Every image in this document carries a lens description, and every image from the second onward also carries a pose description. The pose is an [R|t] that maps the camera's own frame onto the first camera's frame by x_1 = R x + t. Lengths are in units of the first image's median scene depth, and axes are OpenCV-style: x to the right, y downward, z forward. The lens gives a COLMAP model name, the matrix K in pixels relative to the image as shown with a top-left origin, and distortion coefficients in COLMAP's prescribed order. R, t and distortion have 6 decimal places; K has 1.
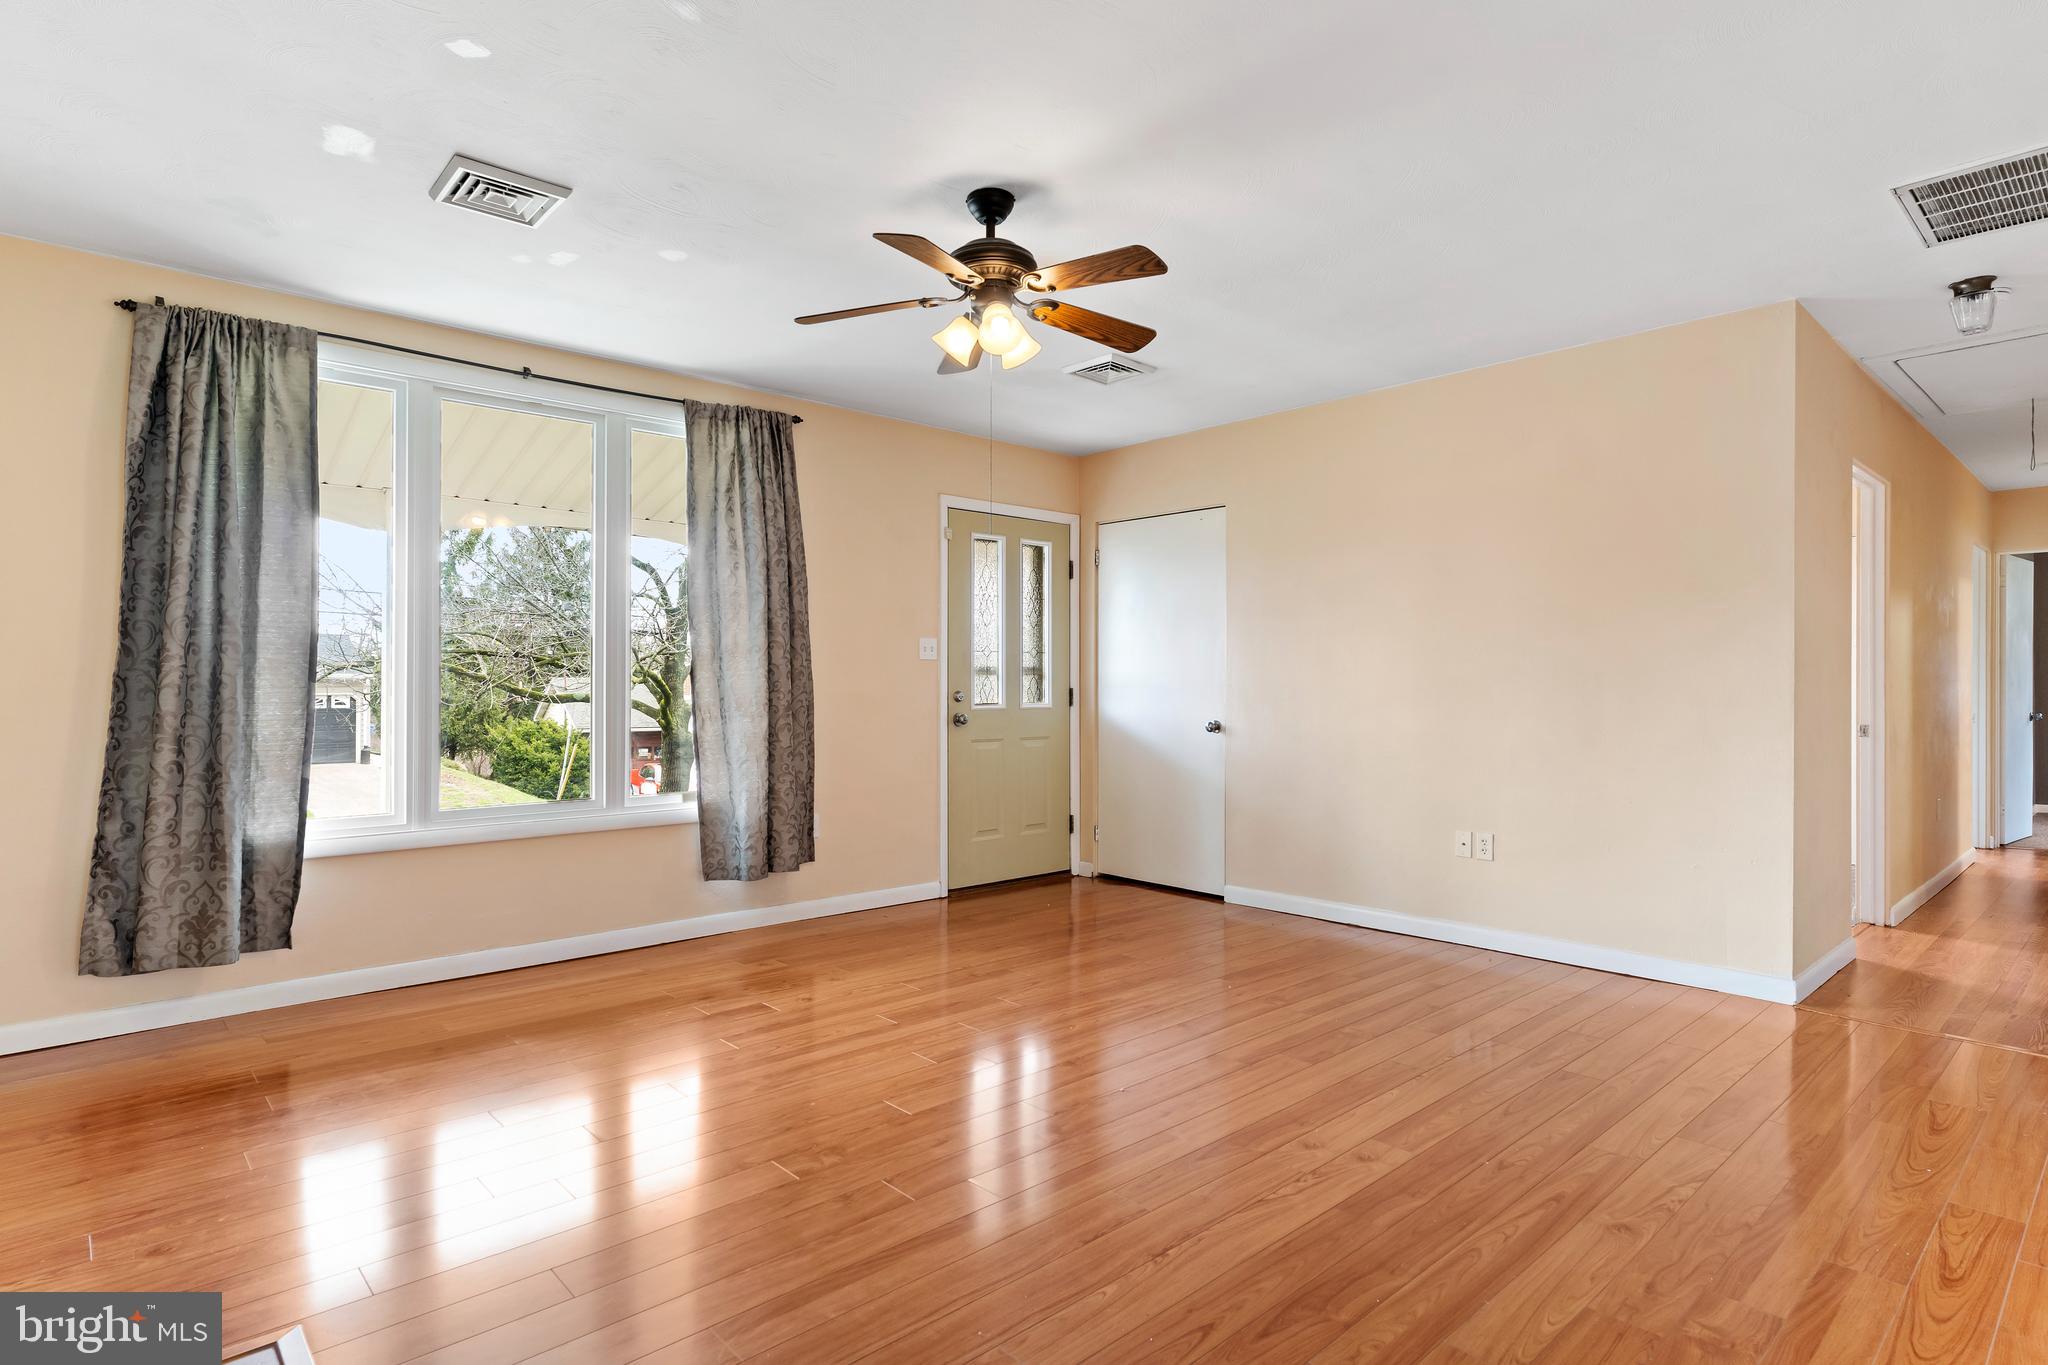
lens RADIAL K [[1058.5, 0, 1006.5], [0, 1058.5, 673.2], [0, 0, 1]] dist [-0.013213, 0.003424]
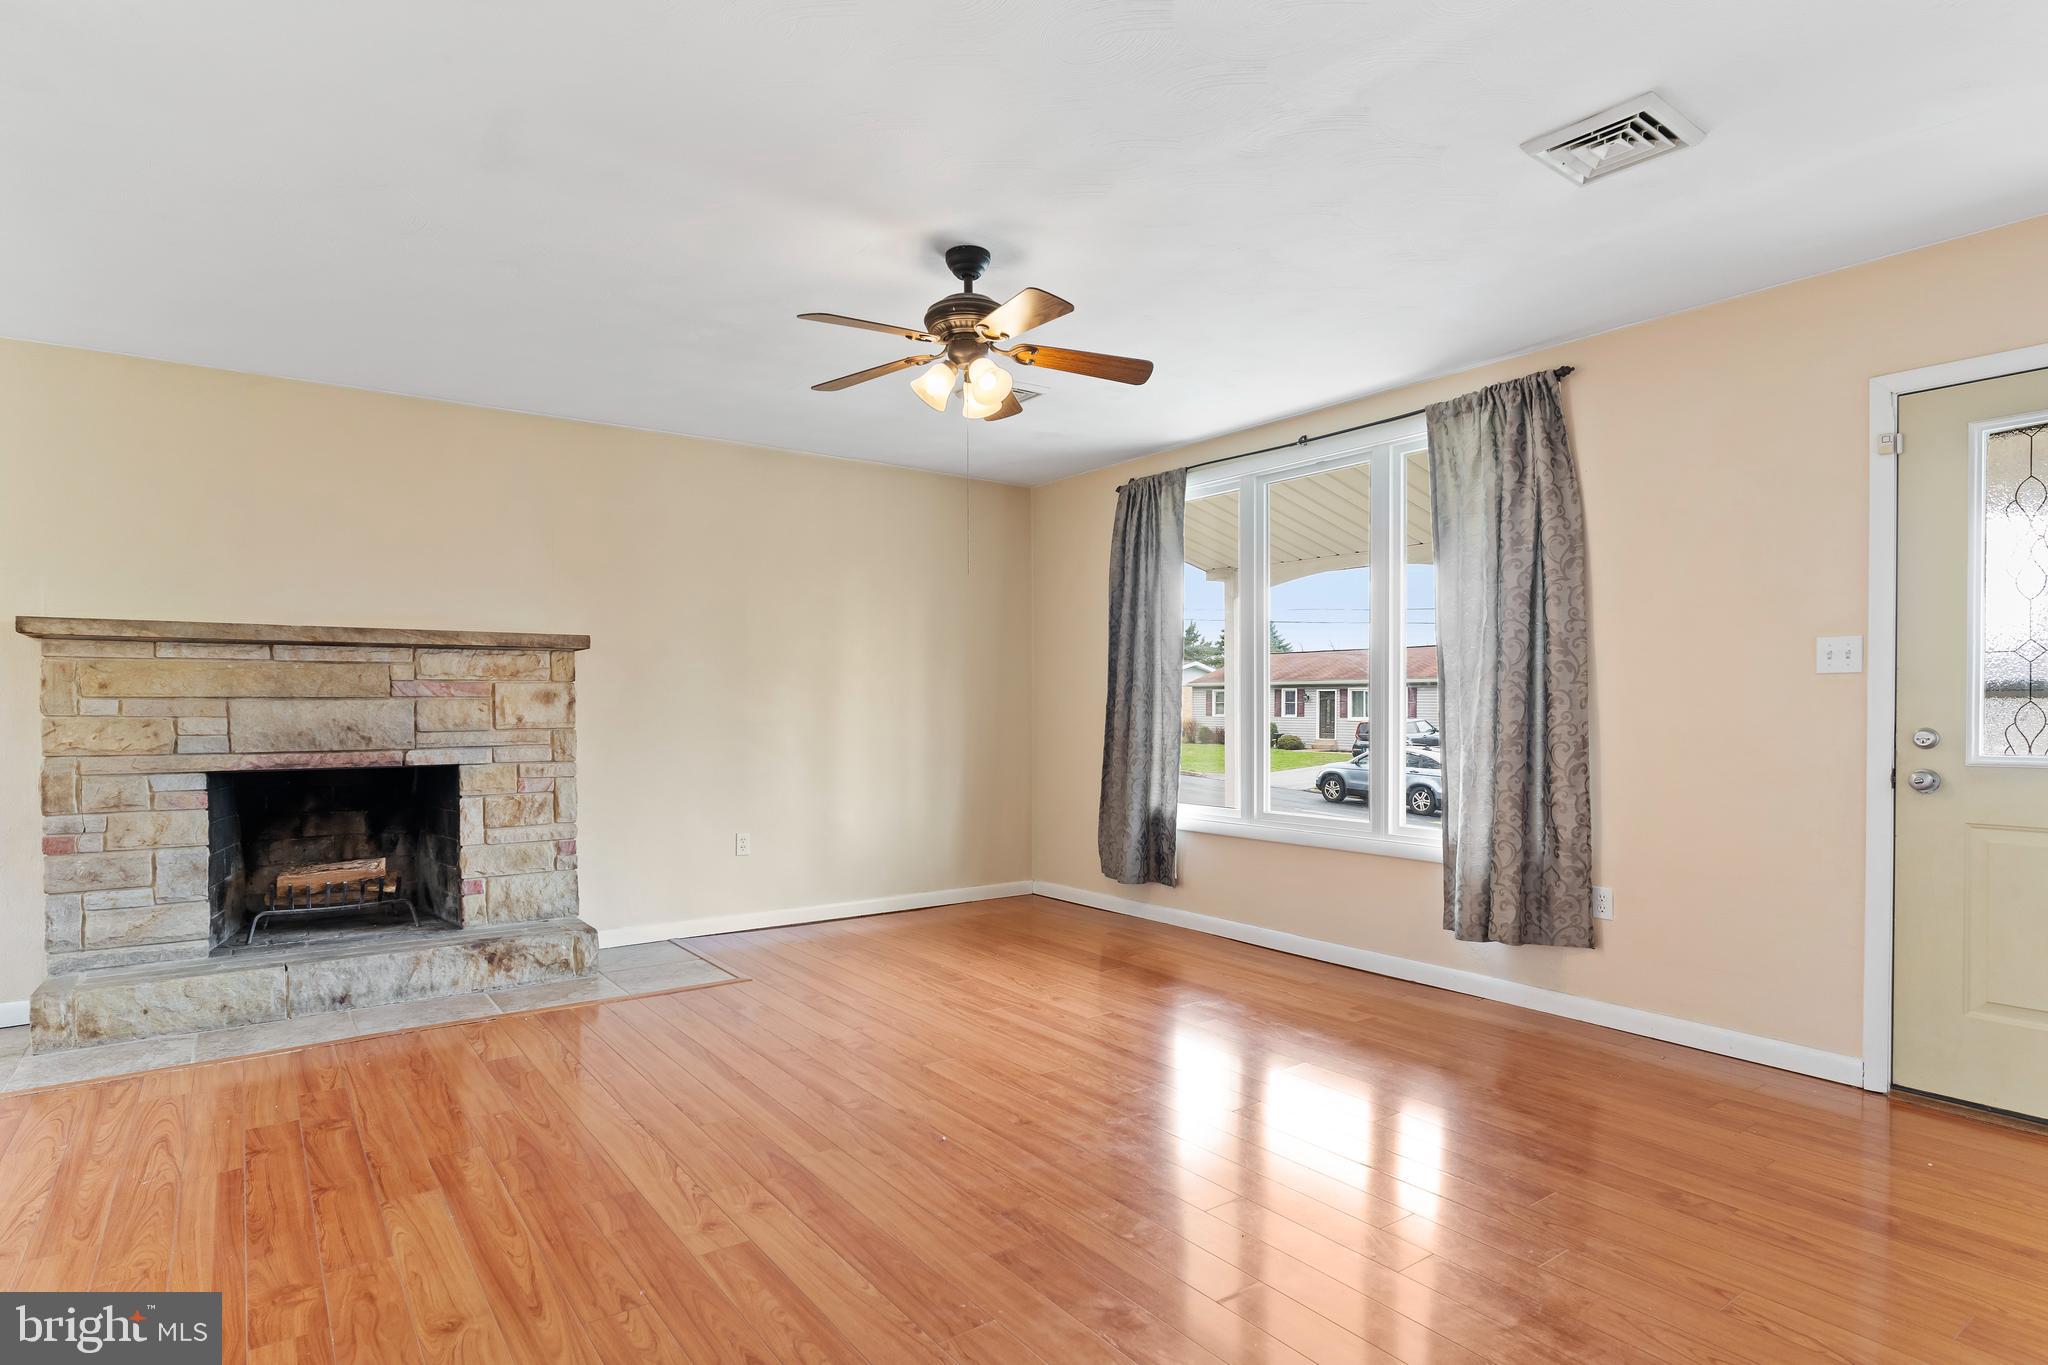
lens RADIAL K [[1058.5, 0, 1013.8], [0, 1058.5, 725.4], [0, 0, 1]] dist [-0.013213, 0.003424]
pose [[-0.098167, 0.016115, -0.995039, 0.797517], [0.010279, 0.999832, 0.015178, 0.003805], [0.995117, -0.008738, -0.098316, 0.880496]]
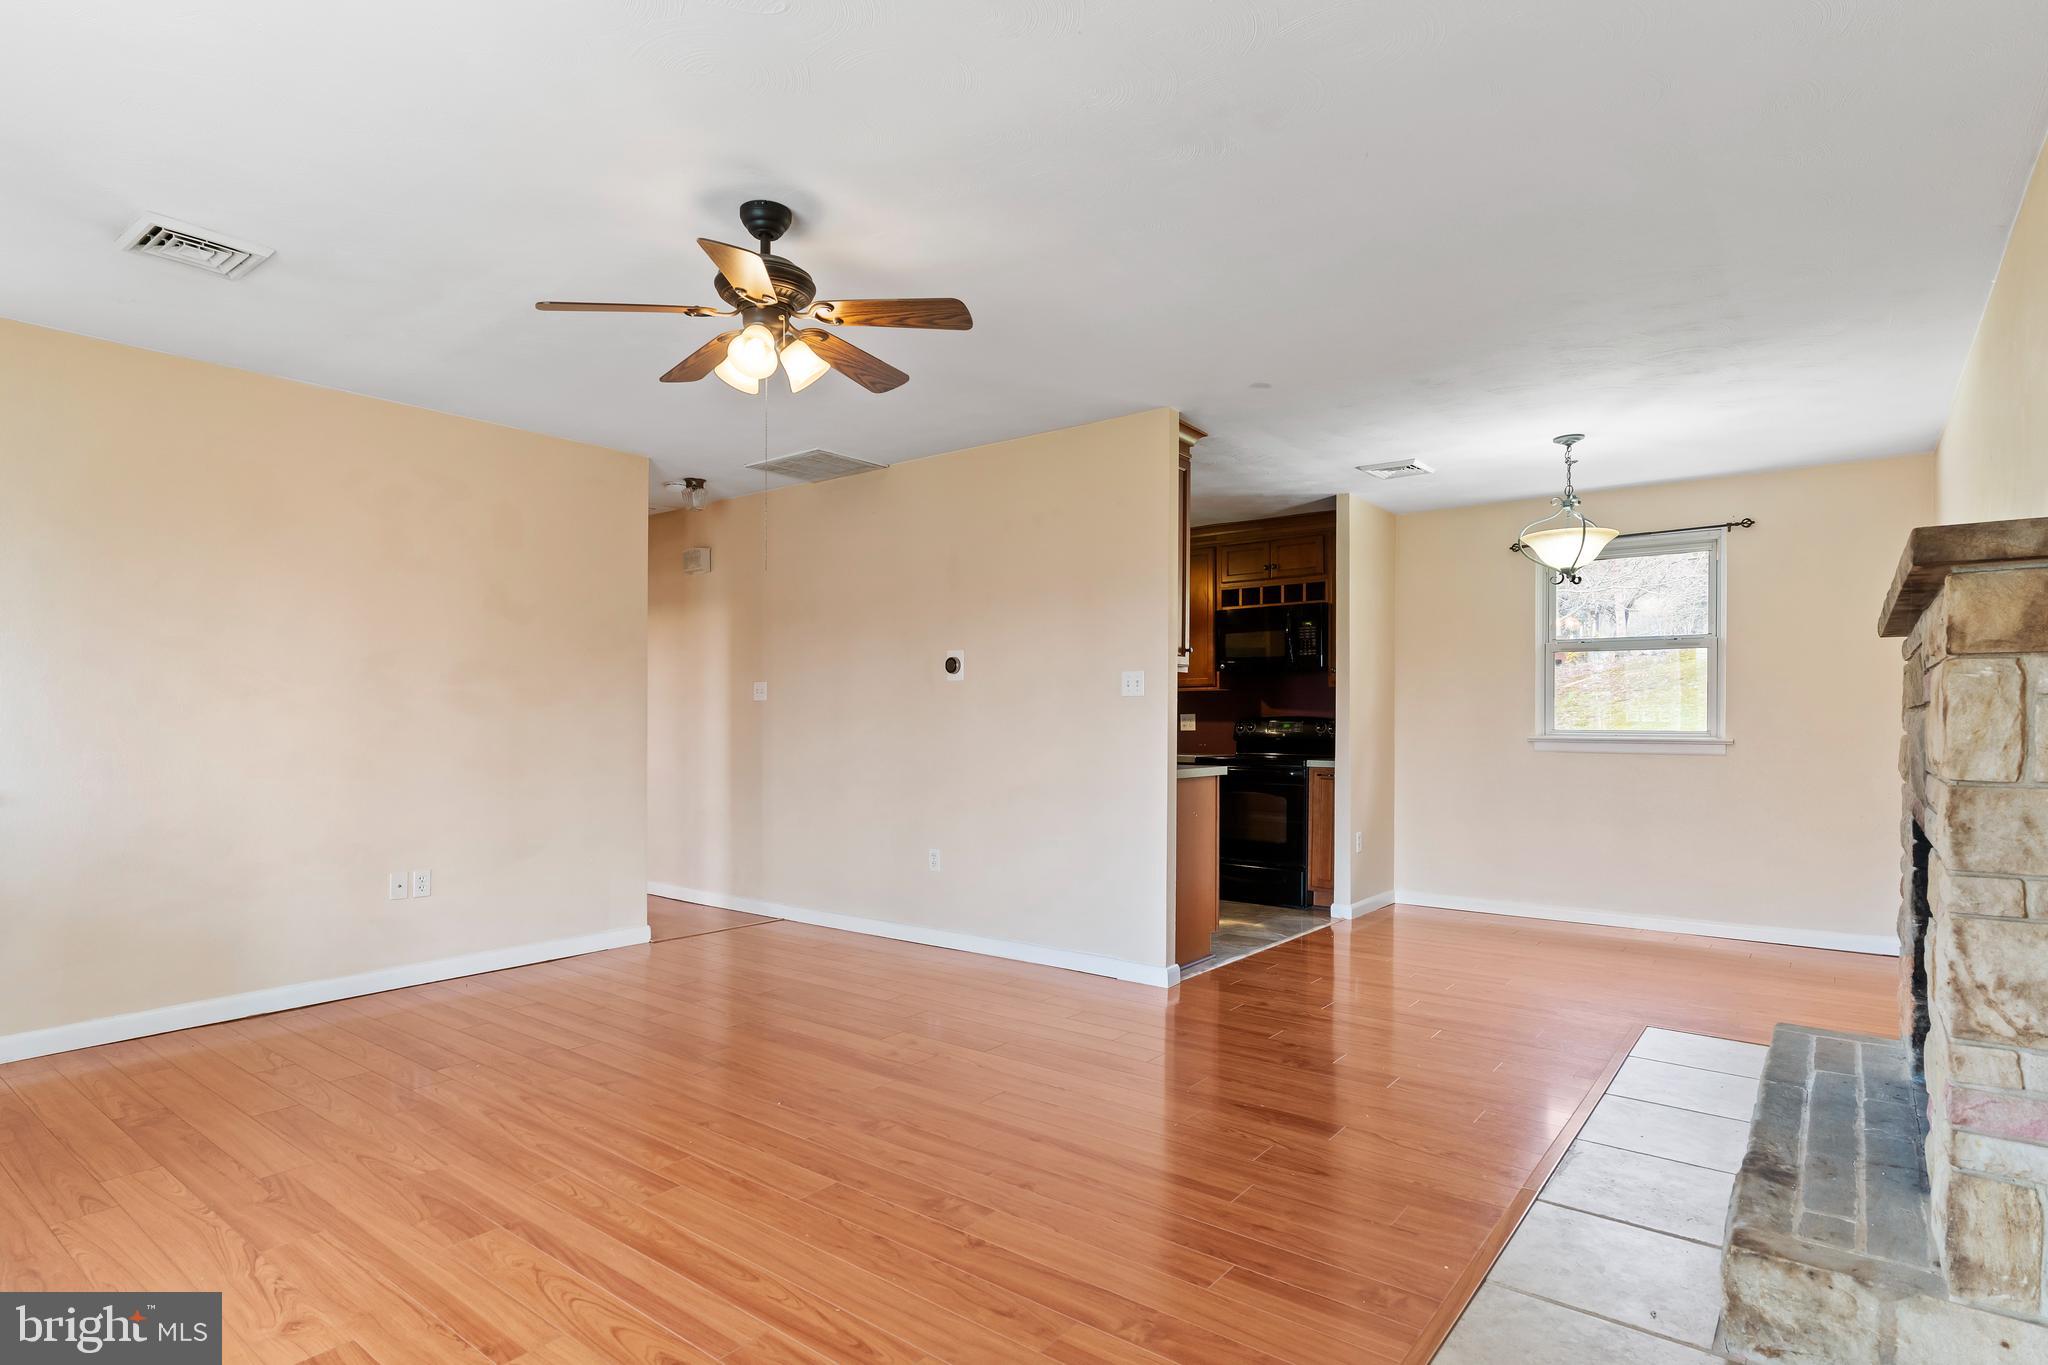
lens RADIAL K [[1058.5, 0, 1014.9], [0, 1058.5, 717.7], [0, 0, 1]] dist [-0.013213, 0.003424]
pose [[-0.170286, -0.001050, 0.985394, -0.759002], [-0.011609, 0.999932, -0.000941, -0.001790], [-0.985326, -0.011599, -0.170287, 0.721836]]
